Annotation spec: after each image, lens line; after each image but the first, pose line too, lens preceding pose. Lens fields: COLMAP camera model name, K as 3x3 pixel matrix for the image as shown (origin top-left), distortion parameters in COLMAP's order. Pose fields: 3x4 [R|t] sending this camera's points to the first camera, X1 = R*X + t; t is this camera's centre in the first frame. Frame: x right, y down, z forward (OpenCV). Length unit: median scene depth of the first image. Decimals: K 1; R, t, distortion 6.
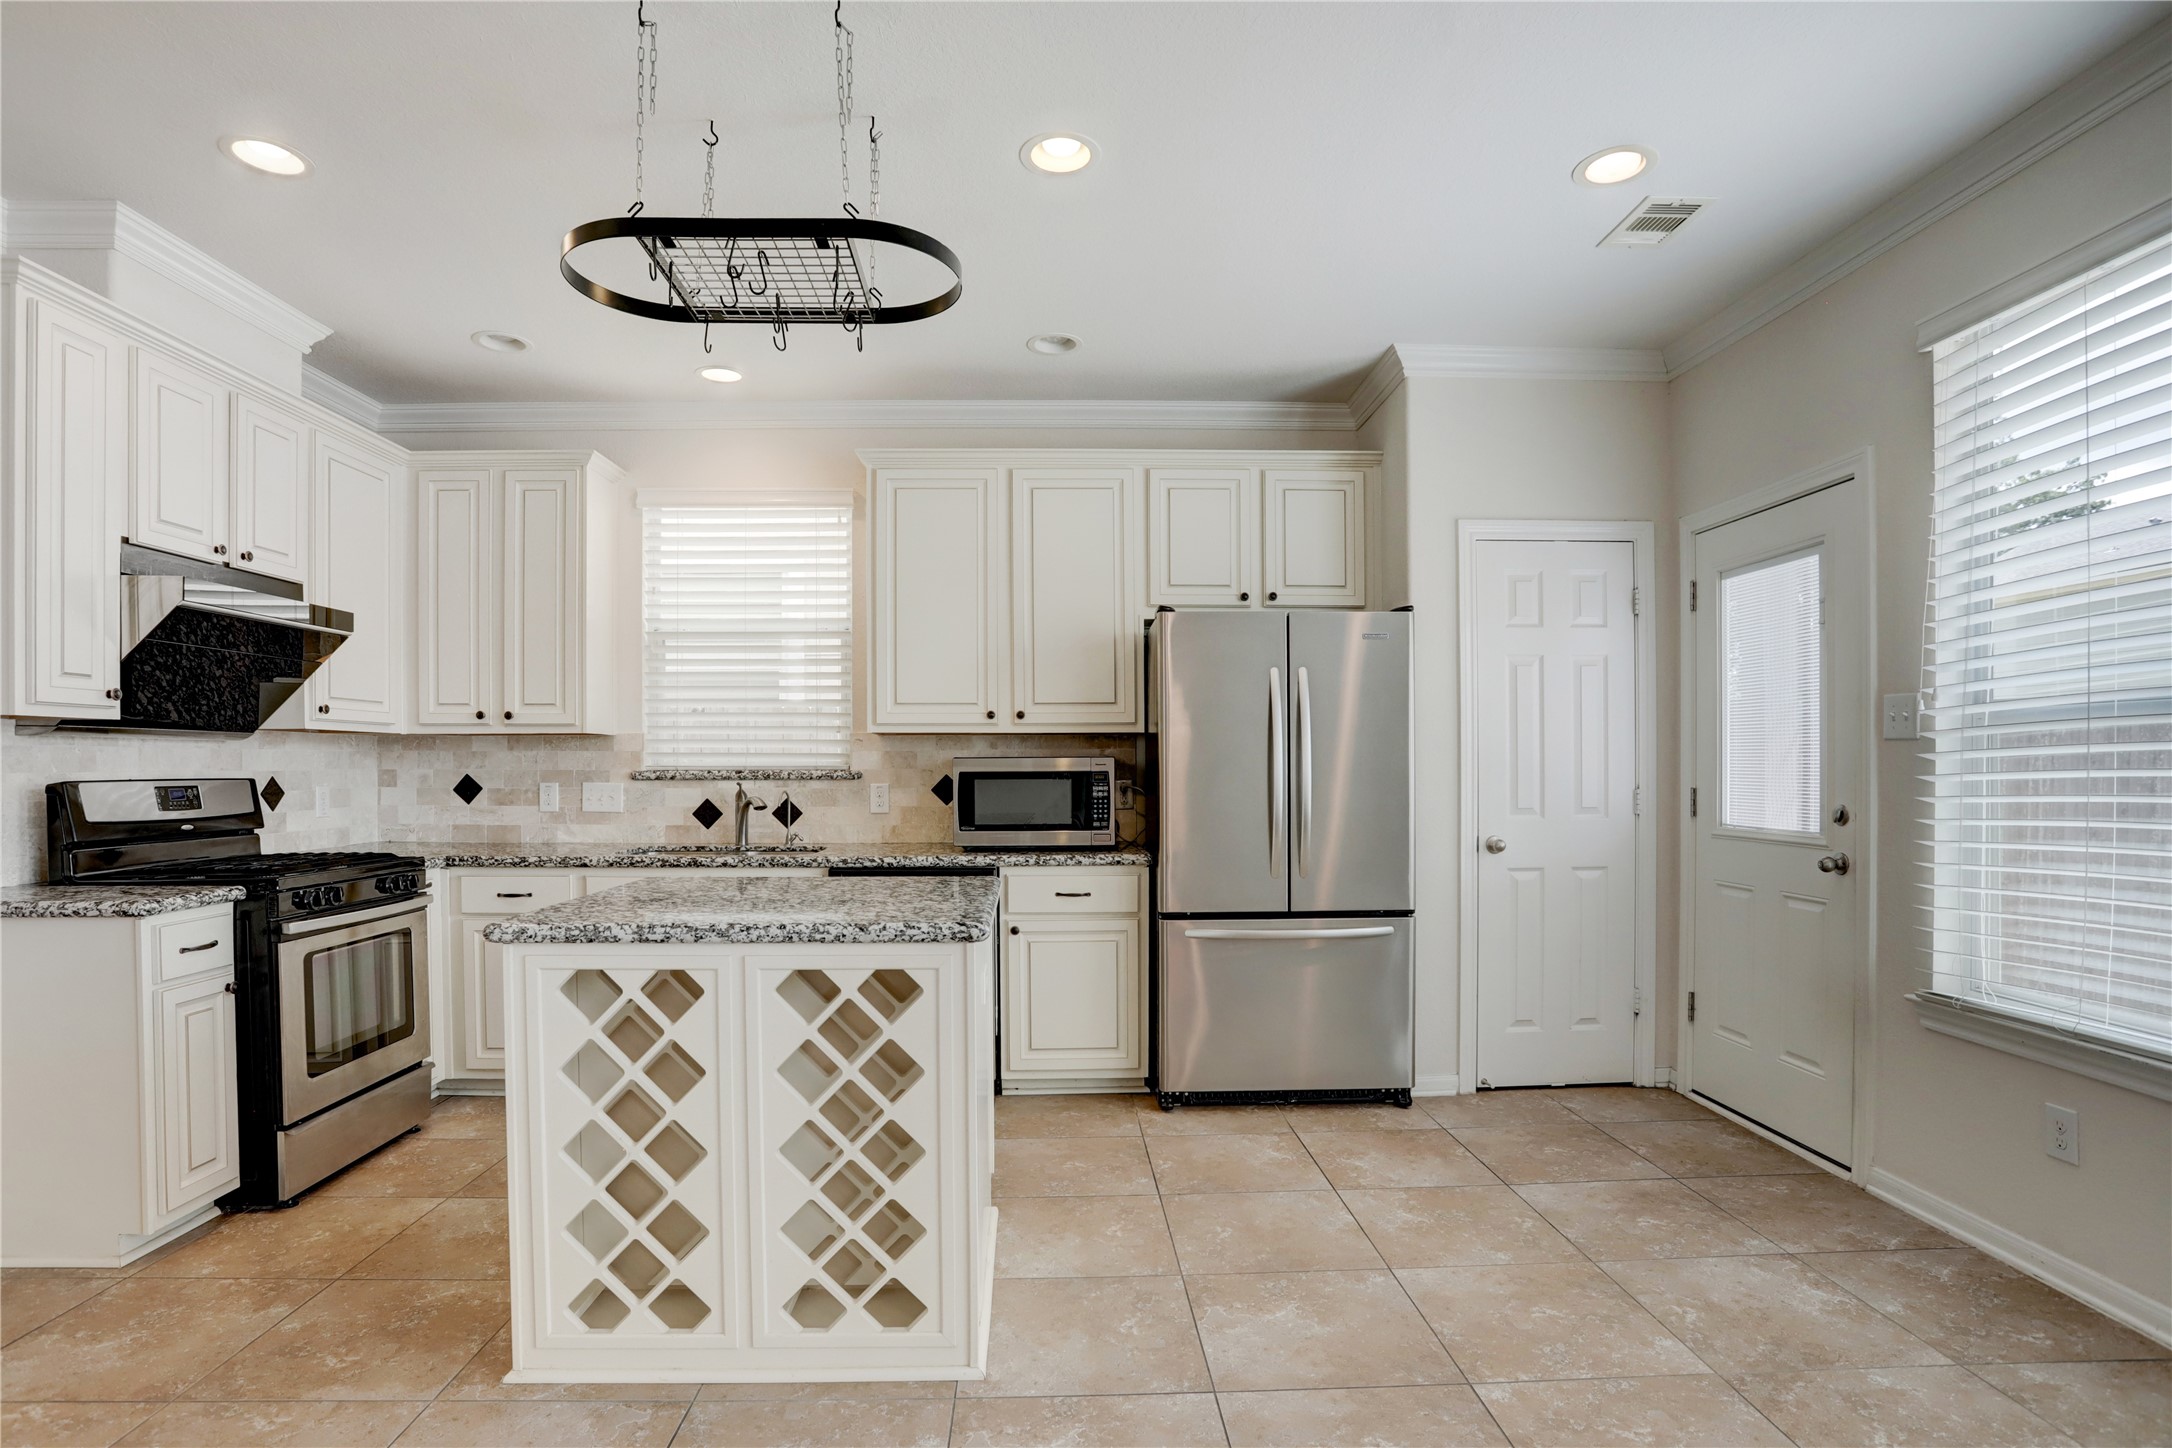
lens RADIAL K [[1130.9, 0, 1060.5], [0, 1130.9, 776.4], [0, 0, 1]] dist [-0.051638, 0.027660]
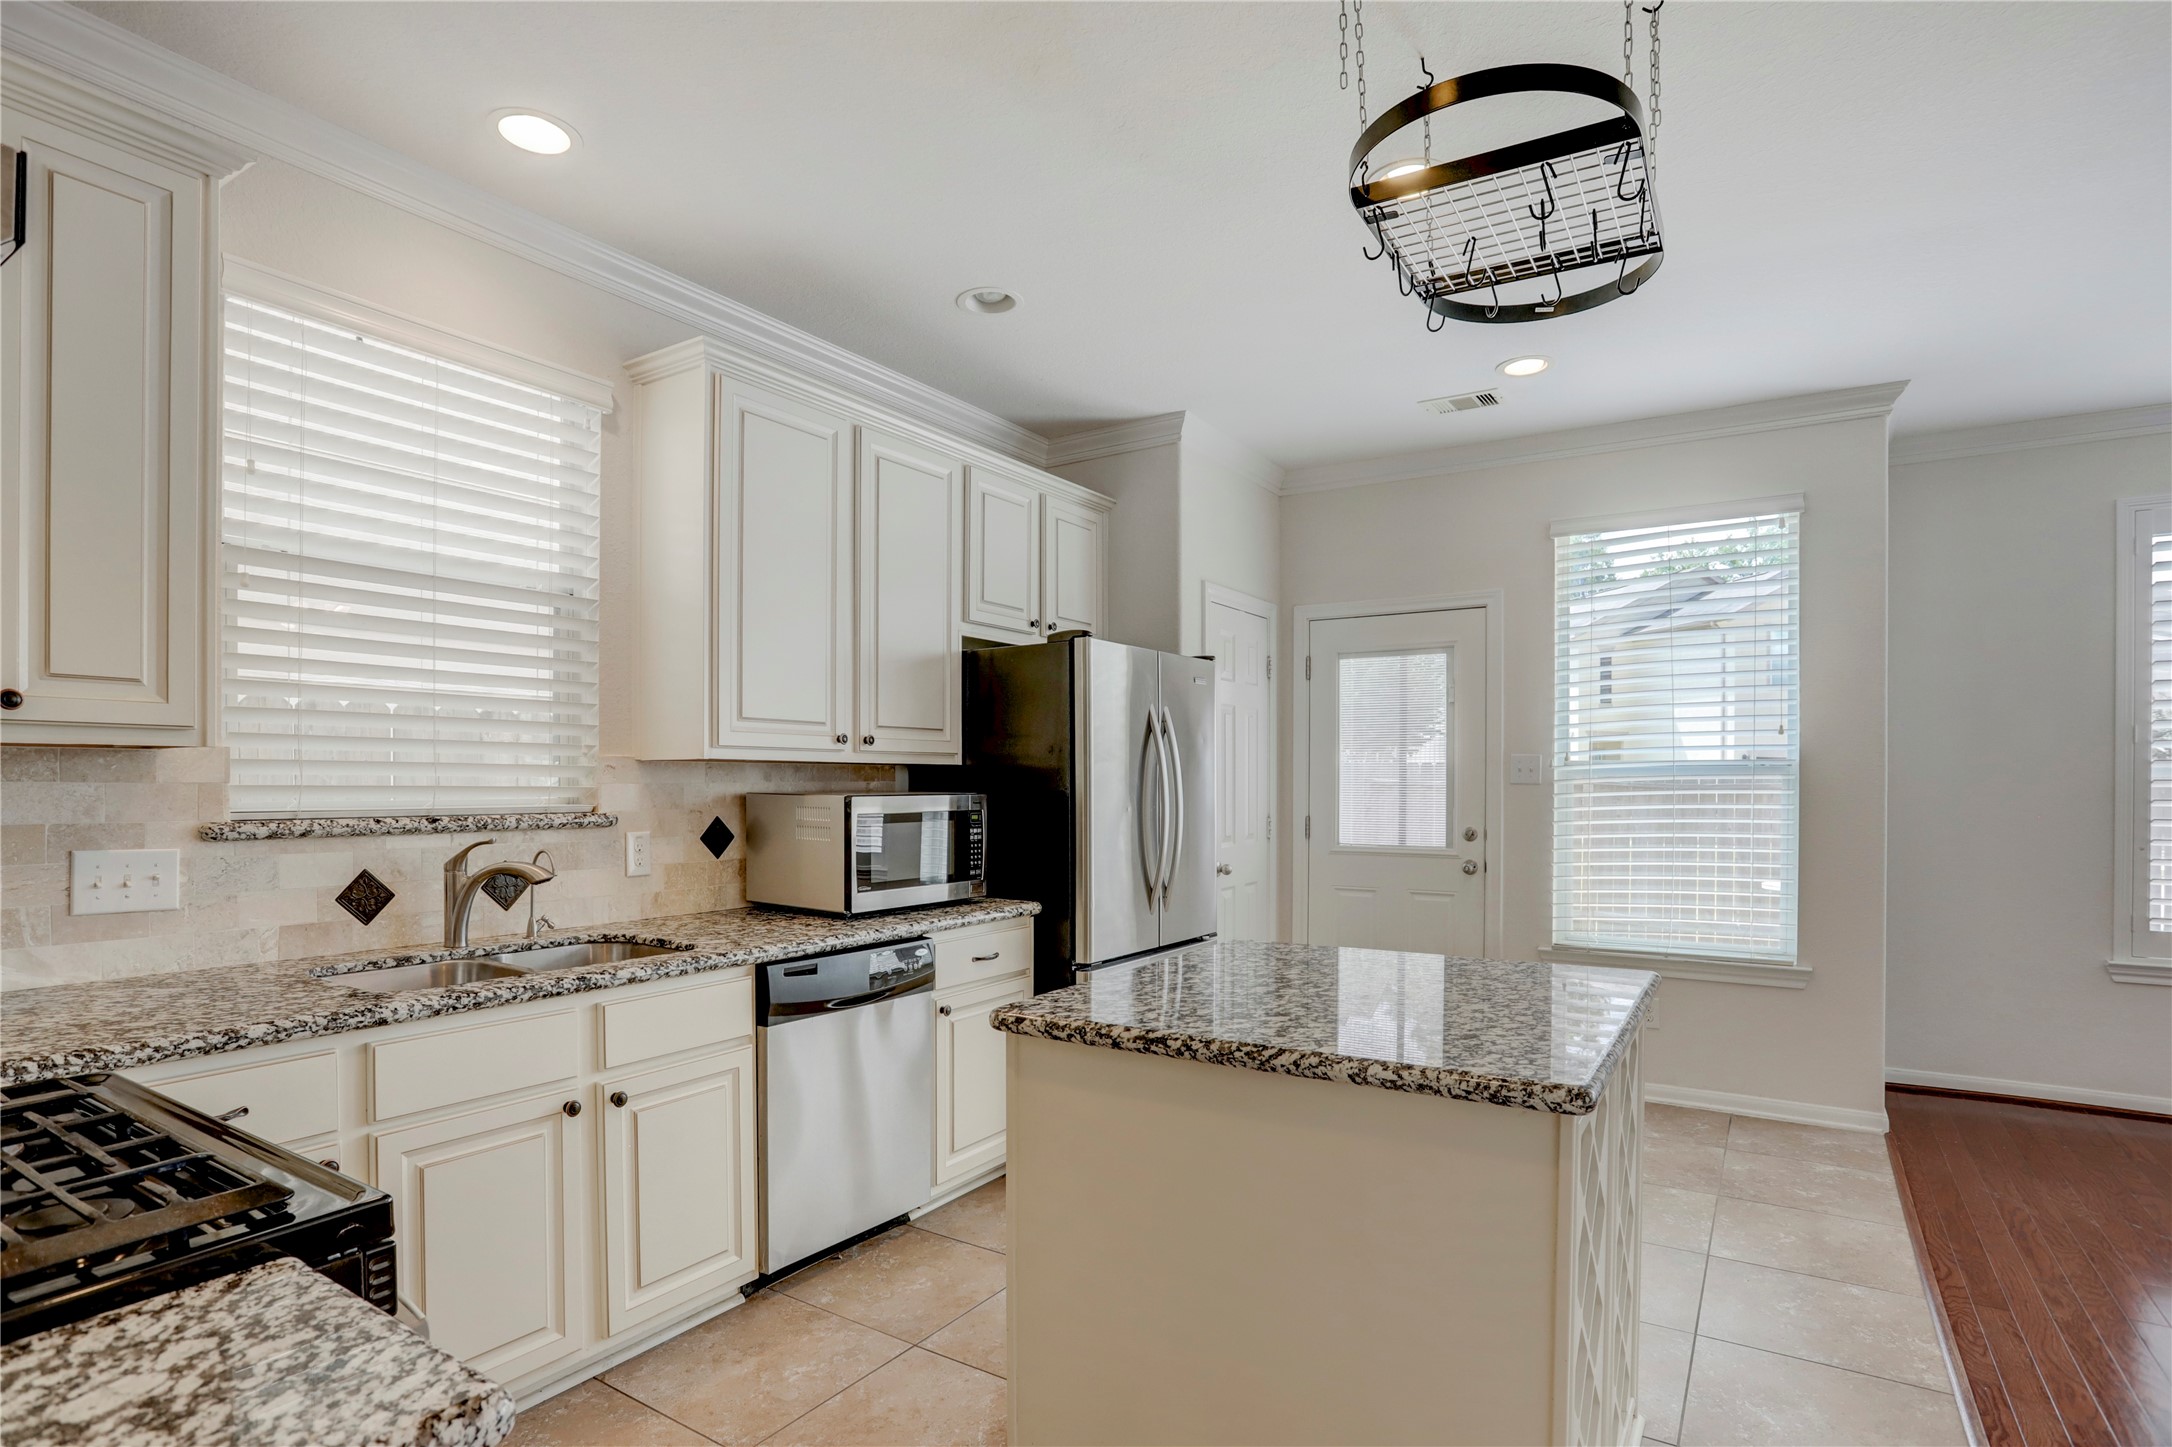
lens RADIAL K [[1078.3, 0, 1075.8], [0, 1078.3, 768.8], [0, 0, 1]] dist [-0.060181, 0.022349]
pose [[0.564508, 0.013955, 0.825310, -0.606221], [0.006463, 0.999752, -0.021325, -0.018107], [-0.825402, 0.017372, 0.564278, 0.473149]]
